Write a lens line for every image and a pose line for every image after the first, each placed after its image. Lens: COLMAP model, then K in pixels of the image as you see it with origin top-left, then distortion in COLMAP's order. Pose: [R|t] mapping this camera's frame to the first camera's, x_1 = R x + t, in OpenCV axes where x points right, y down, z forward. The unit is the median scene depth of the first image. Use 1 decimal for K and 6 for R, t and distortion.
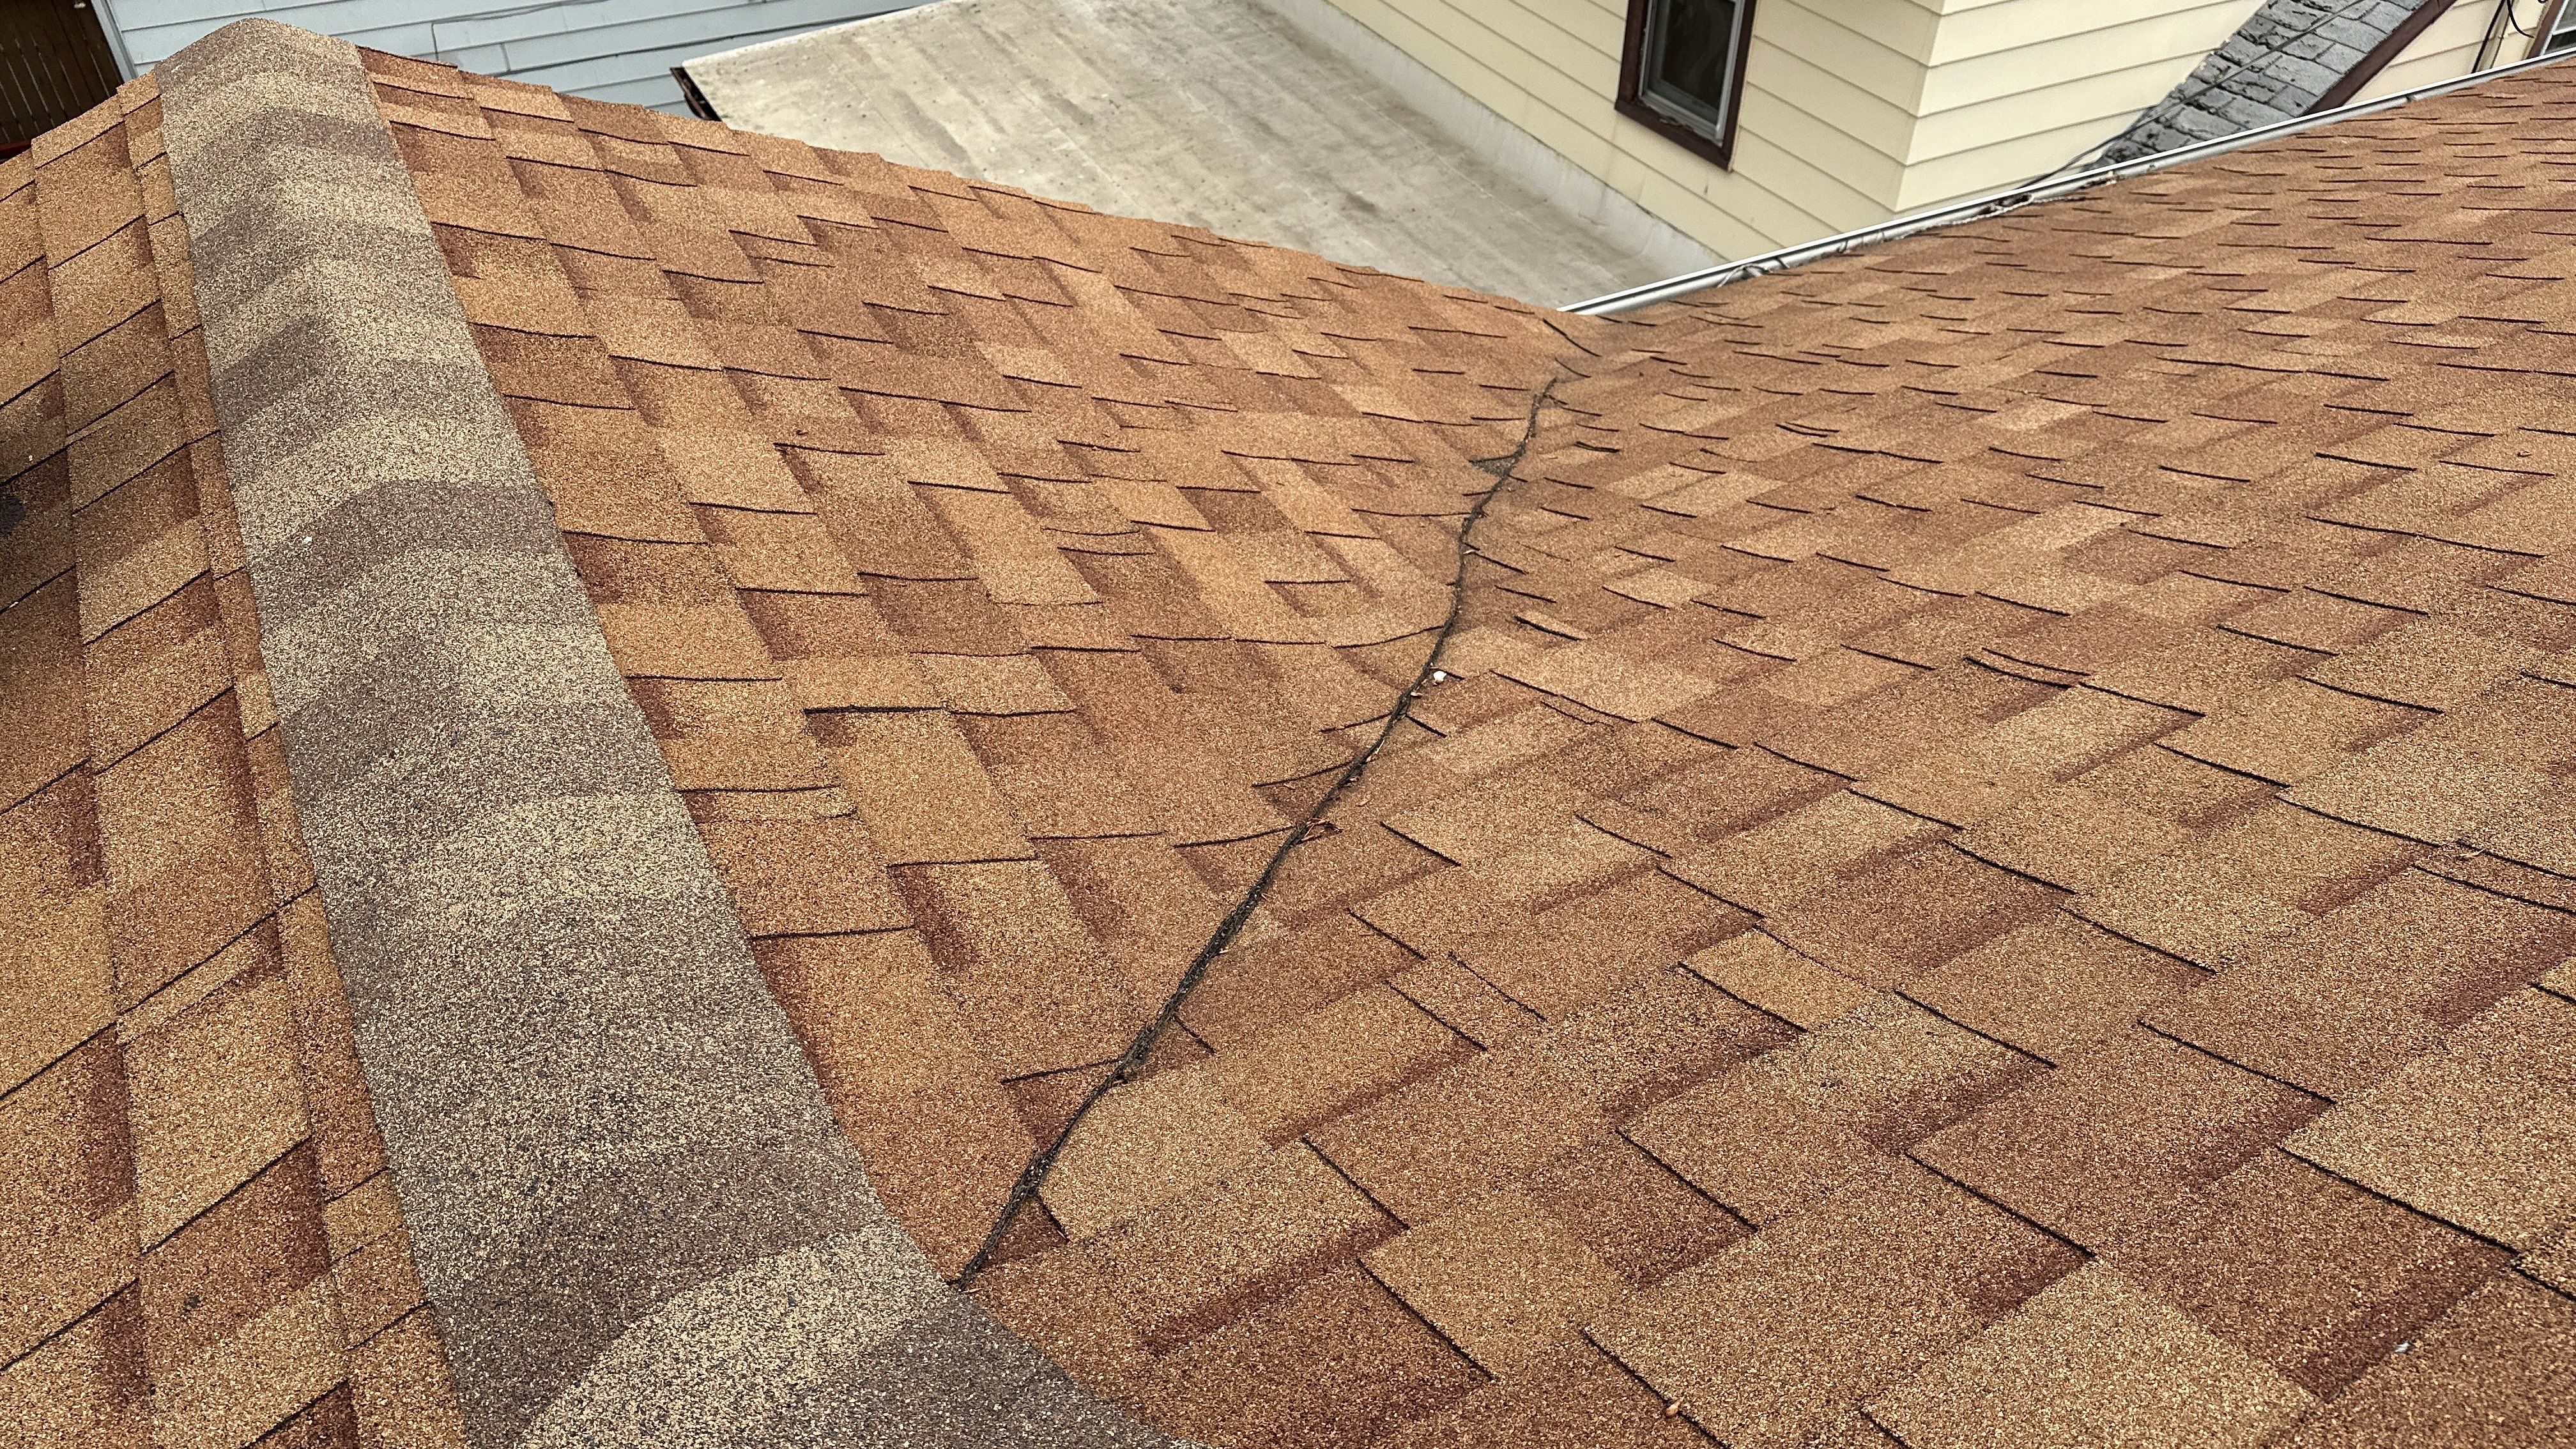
lens RADIAL K [[1830.4, 0, 1289.0], [0, 1830.4, 750.9], [0, 0, 1]] dist [0.061177, -0.084914]
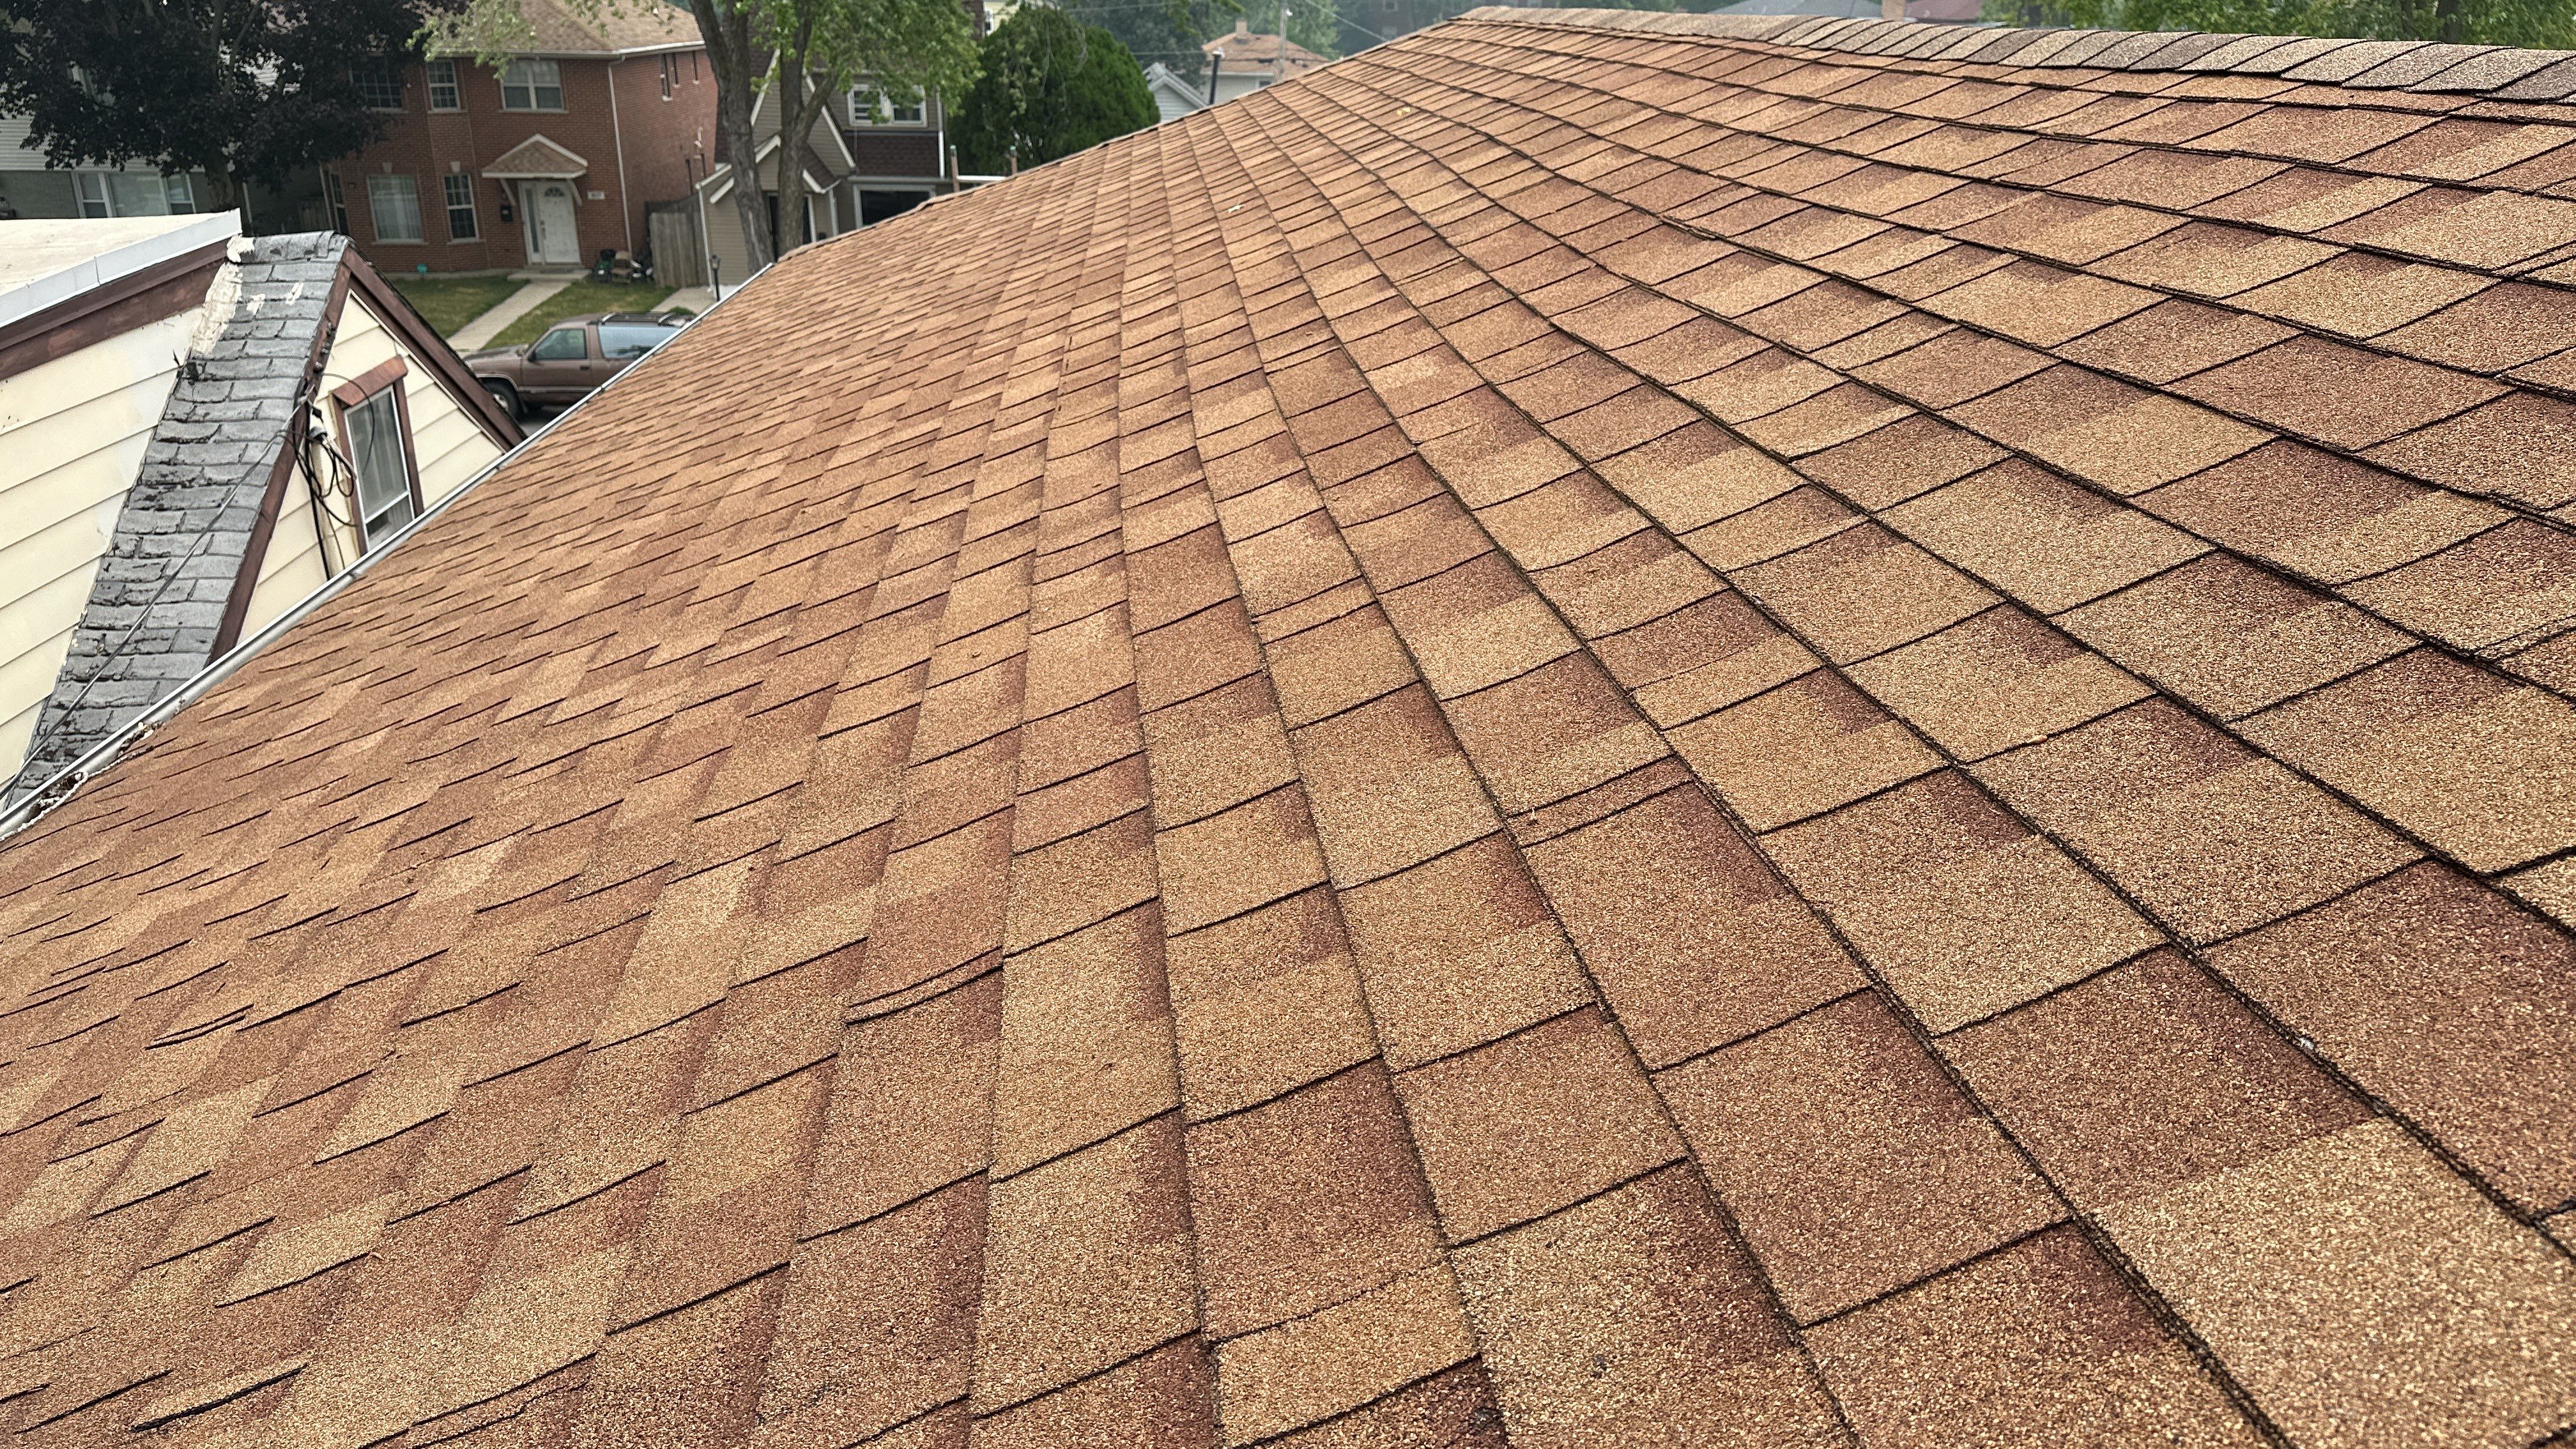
lens RADIAL K [[1830.4, 0, 1283.5], [0, 1830.4, 708.1], [0, 0, 1]] dist [0.061177, -0.084914]
pose [[0.408861, -0.329890, 0.850885, -0.190171], [0.586388, 0.809397, 0.032038, -0.080960], [-0.699273, 0.485849, 0.524374, 0.423236]]
